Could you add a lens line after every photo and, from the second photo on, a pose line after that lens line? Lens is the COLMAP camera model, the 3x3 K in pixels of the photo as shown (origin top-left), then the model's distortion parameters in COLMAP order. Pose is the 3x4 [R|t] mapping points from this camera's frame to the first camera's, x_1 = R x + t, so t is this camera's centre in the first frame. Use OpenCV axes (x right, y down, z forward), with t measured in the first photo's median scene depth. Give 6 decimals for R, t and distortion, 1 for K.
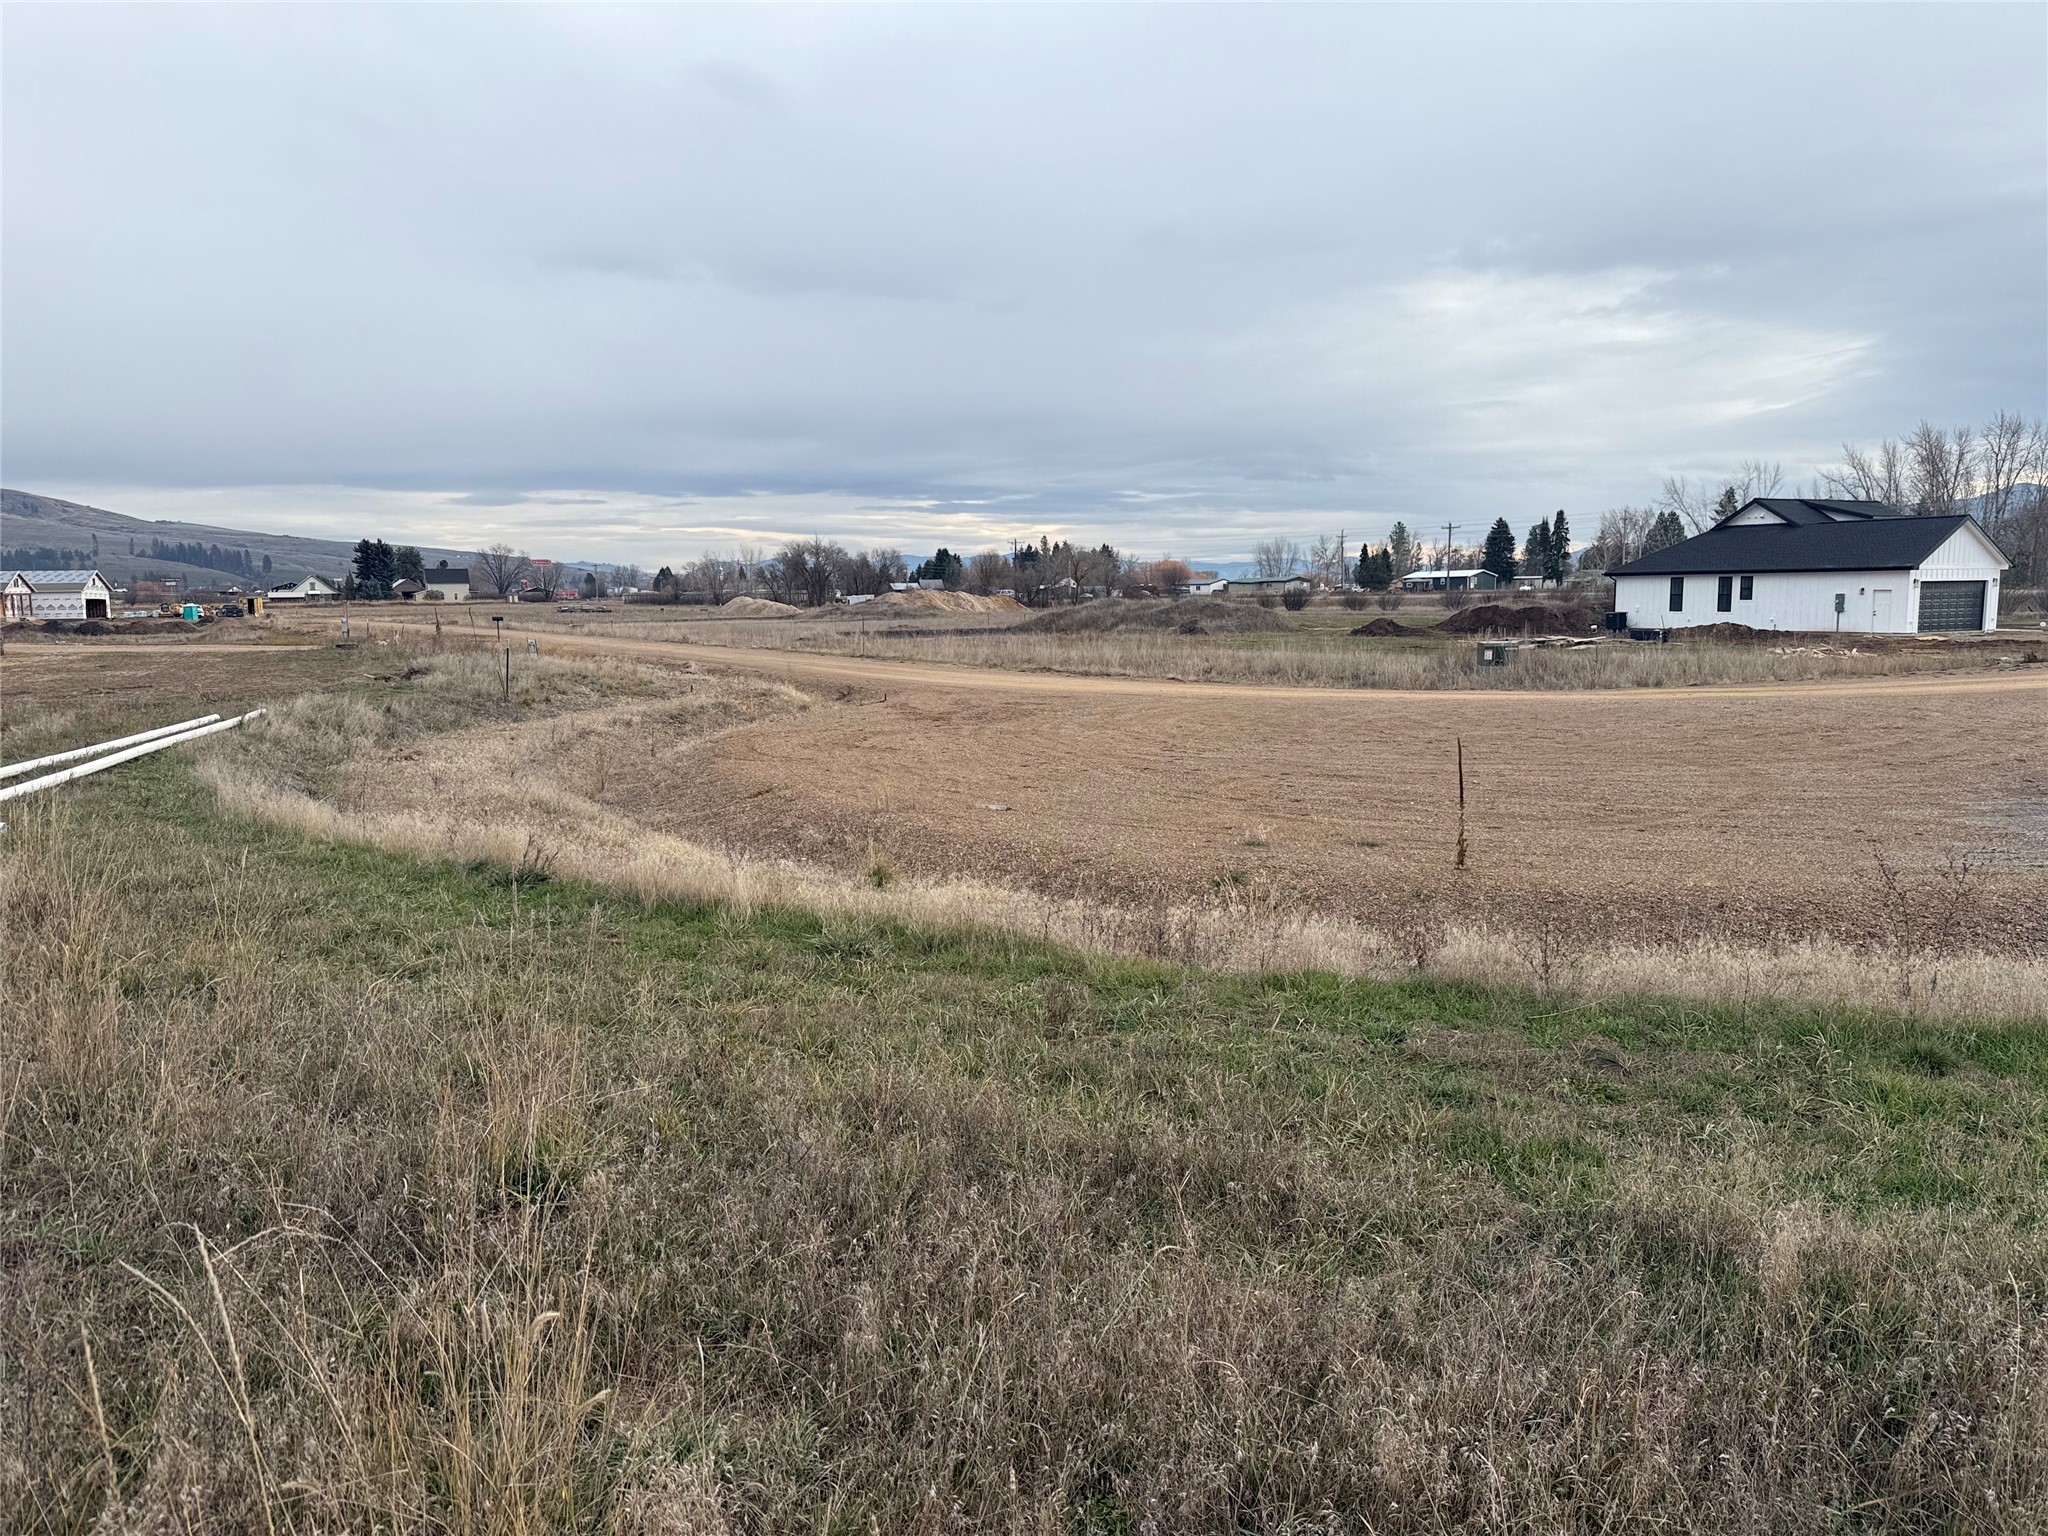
lens RADIAL K [[1440.3, 0, 1022.5], [0, 1440.3, 772.1], [0, 0, 1]] dist [0.067909, -0.079723]
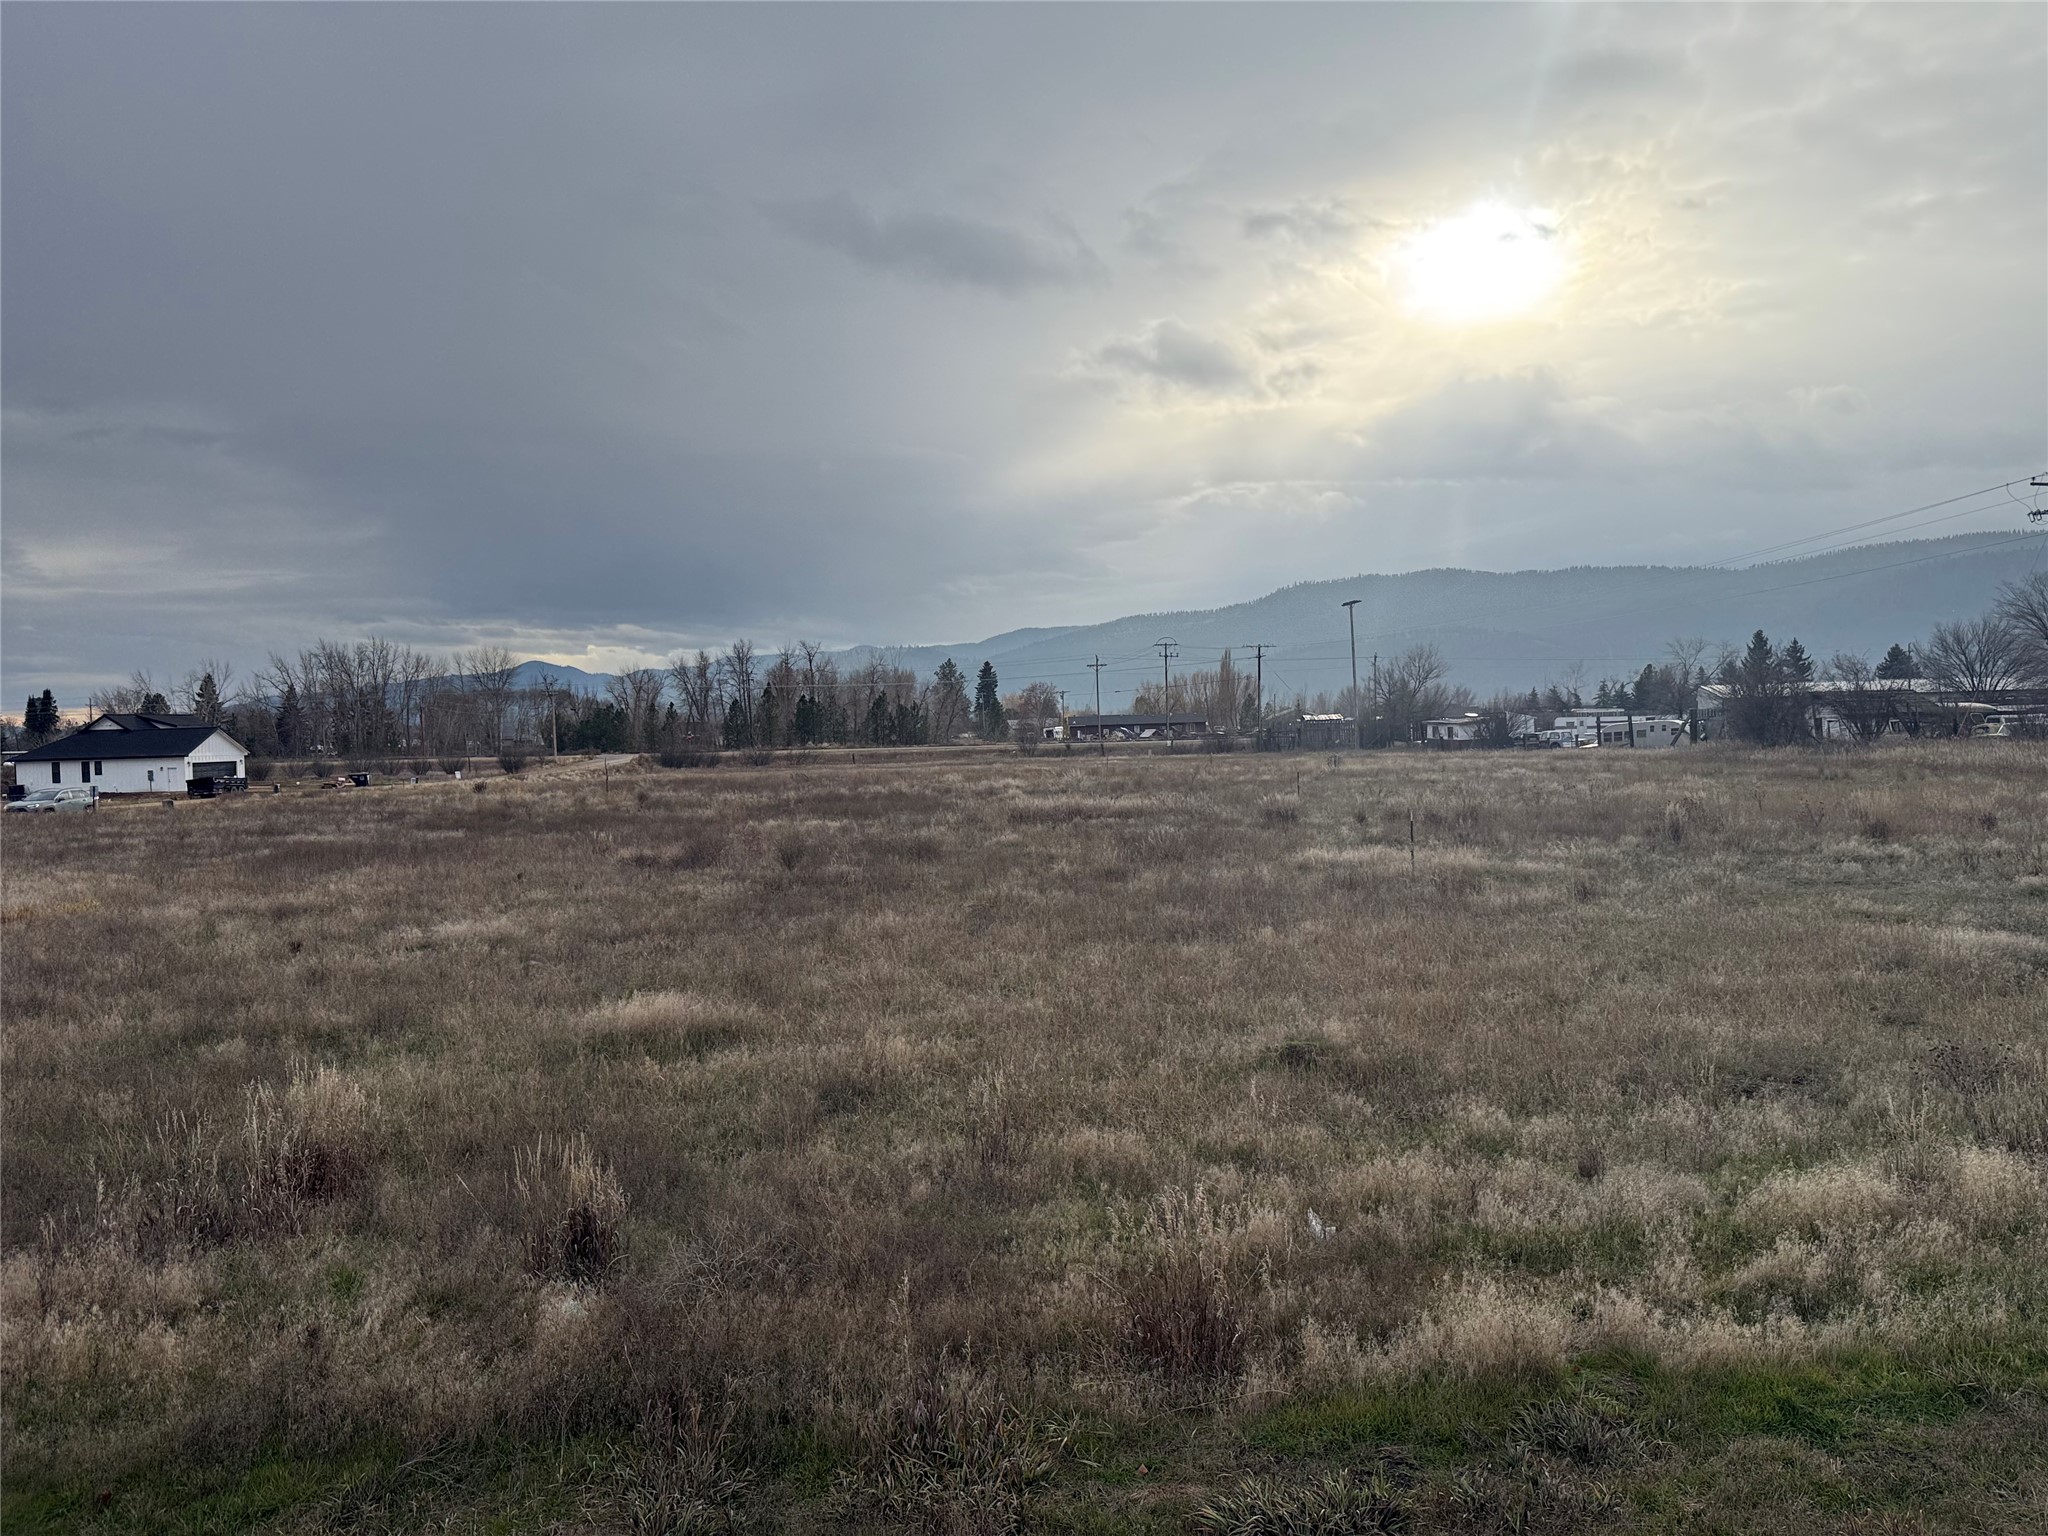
lens RADIAL K [[1440.3, 0, 1009.8], [0, 1440.3, 755.4], [0, 0, 1]] dist [0.067909, -0.079723]
pose [[0.607479, -0.018995, 0.794109, -0.034768], [0.119517, 0.990519, -0.067735, 0.017057], [-0.785293, 0.136058, 0.603990, -0.145820]]
